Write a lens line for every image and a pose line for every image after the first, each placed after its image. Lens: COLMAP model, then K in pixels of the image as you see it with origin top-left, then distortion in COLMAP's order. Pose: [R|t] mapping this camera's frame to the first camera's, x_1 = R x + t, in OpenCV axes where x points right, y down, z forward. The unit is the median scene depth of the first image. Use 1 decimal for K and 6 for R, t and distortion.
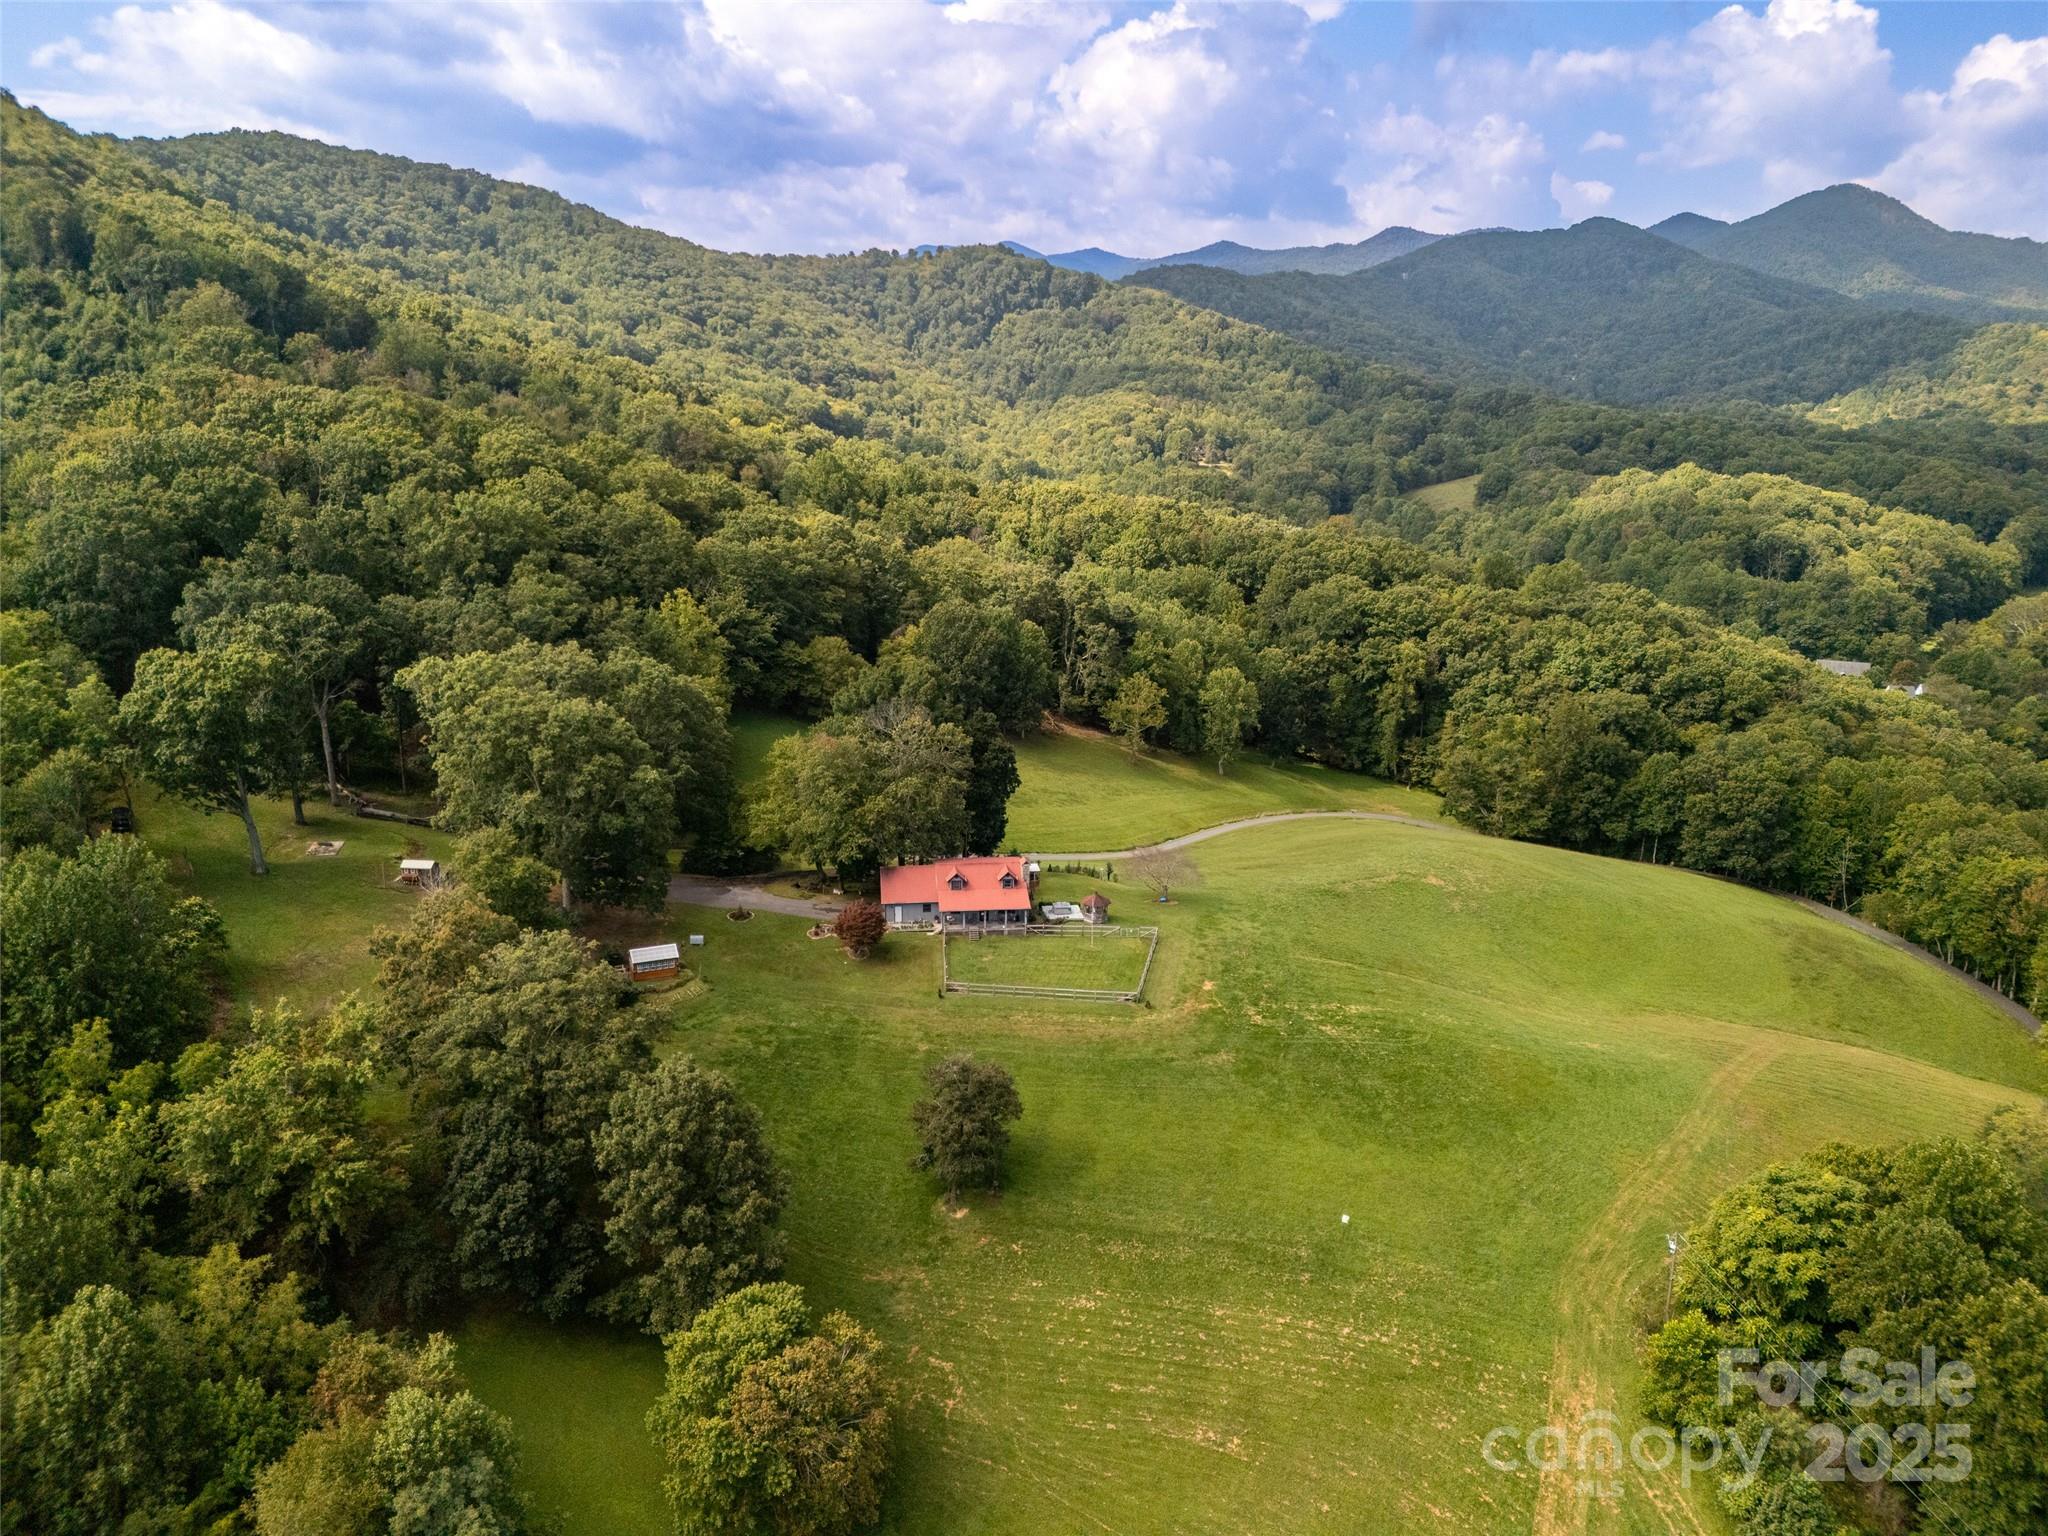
lens RADIAL K [[1470.4, 0, 1017.4], [0, 1470.4, 762.9], [0, 0, 1]] dist [0.040930, -0.031682]
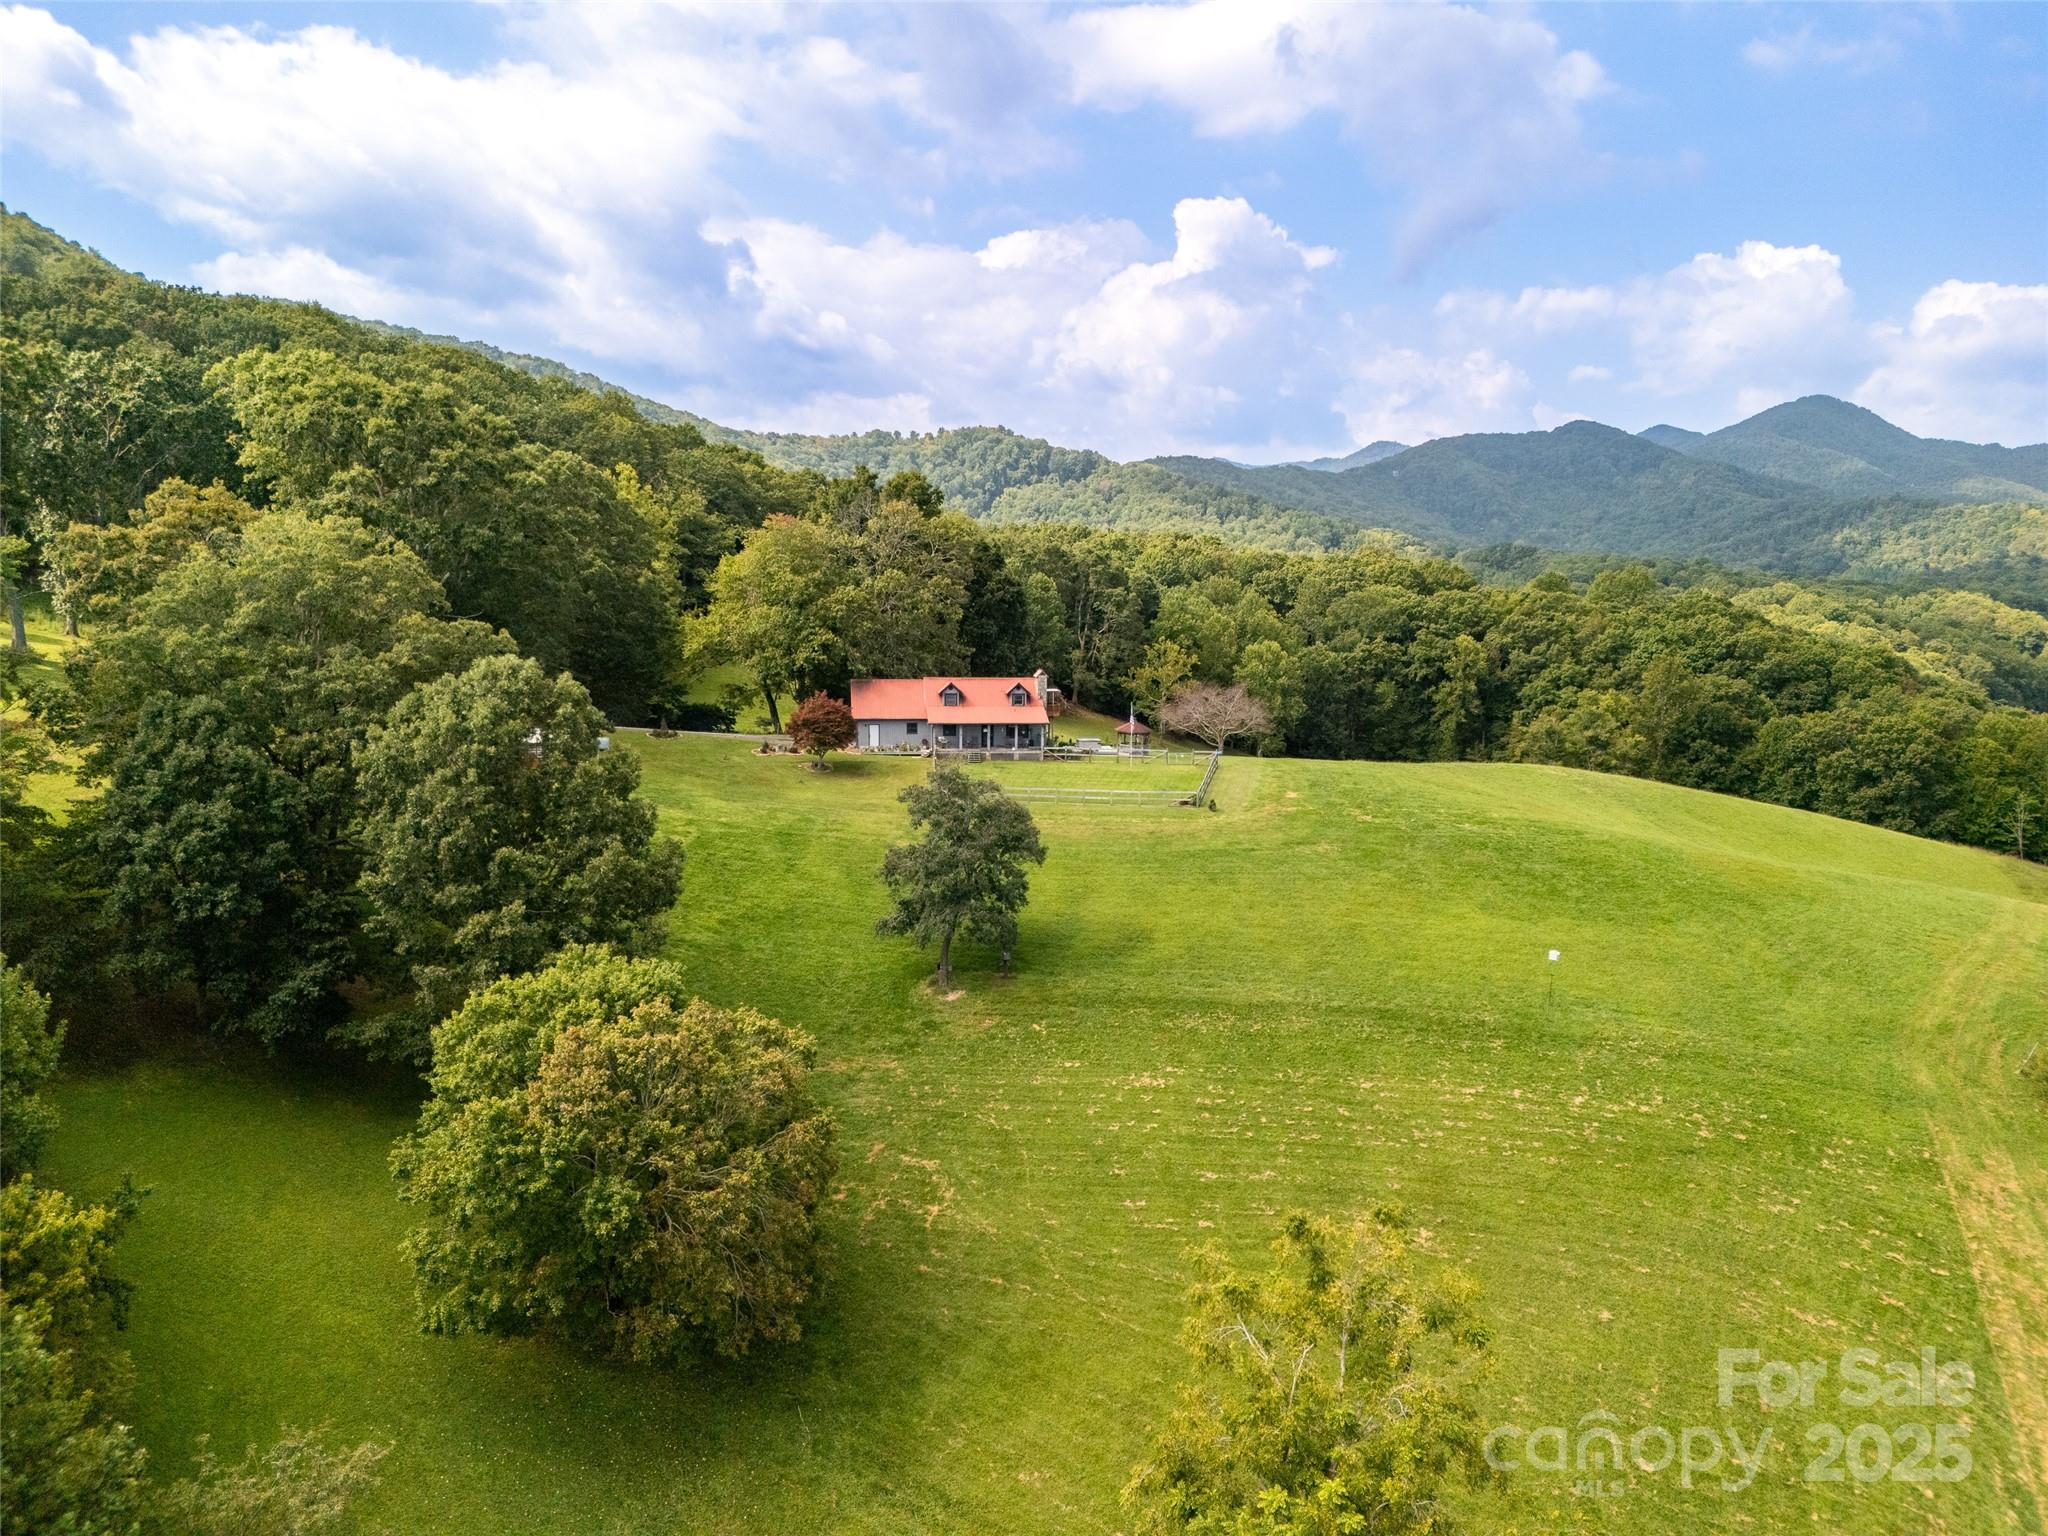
lens RADIAL K [[1470.4, 0, 1014.9], [0, 1470.4, 771.3], [0, 0, 1]] dist [0.040930, -0.031682]
pose [[0.999968, -0.007444, -0.002831, -0.003985], [0.006982, 0.990411, -0.137974, 0.144069], [0.003831, 0.137950, 0.990432, 0.161578]]
